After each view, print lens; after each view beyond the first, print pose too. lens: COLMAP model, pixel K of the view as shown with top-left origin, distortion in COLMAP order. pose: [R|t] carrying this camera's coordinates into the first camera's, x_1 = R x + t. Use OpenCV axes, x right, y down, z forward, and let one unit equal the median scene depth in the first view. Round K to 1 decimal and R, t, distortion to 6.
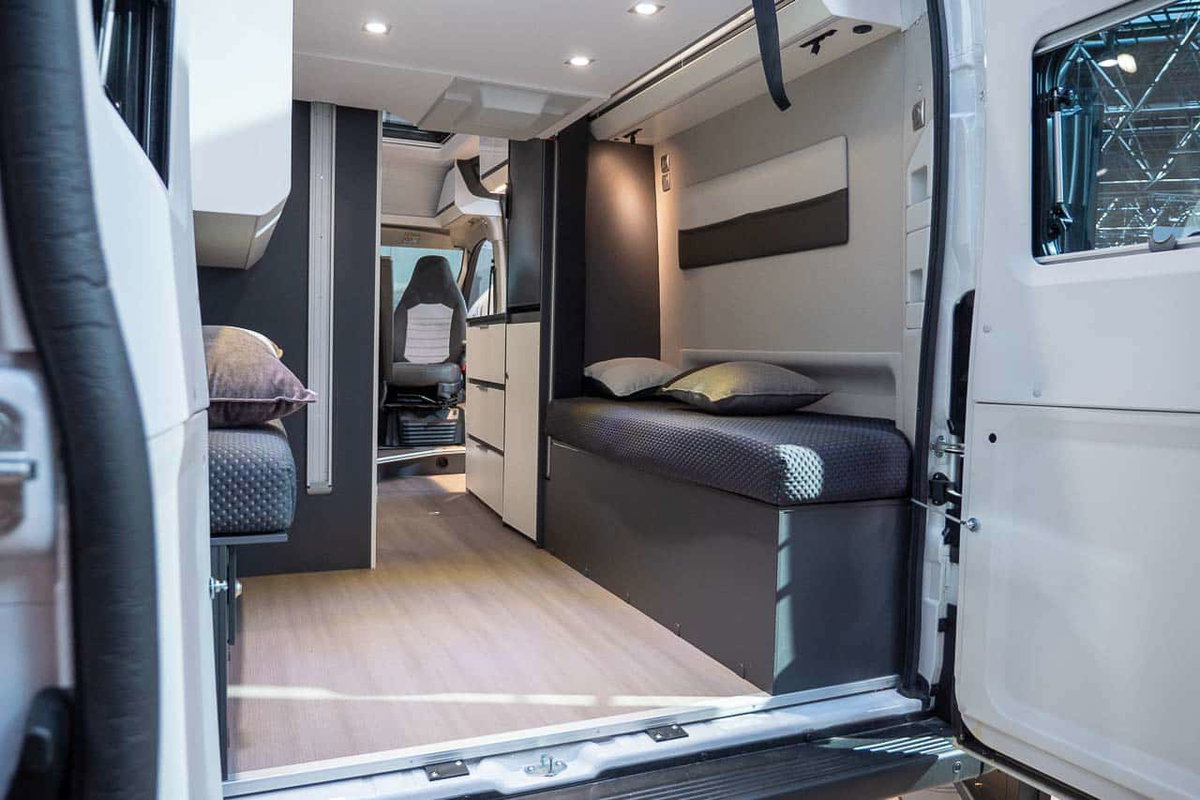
lens RADIAL K [[897.8, 0, 600.0], [0, 897.8, 400.0], [0, 0, 1]] dist [-0.006248, -0.005512]
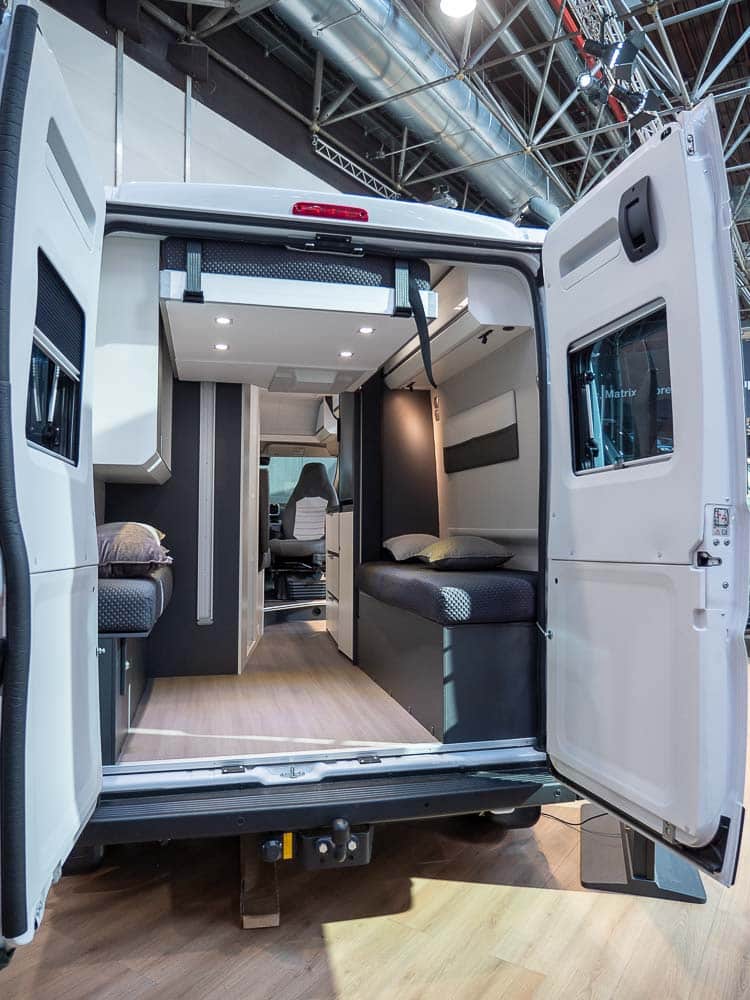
lens RADIAL K [[775.9, 0, 375.0], [0, 775.9, 500.0], [0, 0, 1]] dist [0.003497, 0.000683]
pose [[0.982683, -0.026168, -0.183438, 0.316924], [0.009679, 0.995875, -0.090215, 0.016885], [0.185042, 0.086877, 0.978883, -0.396707]]
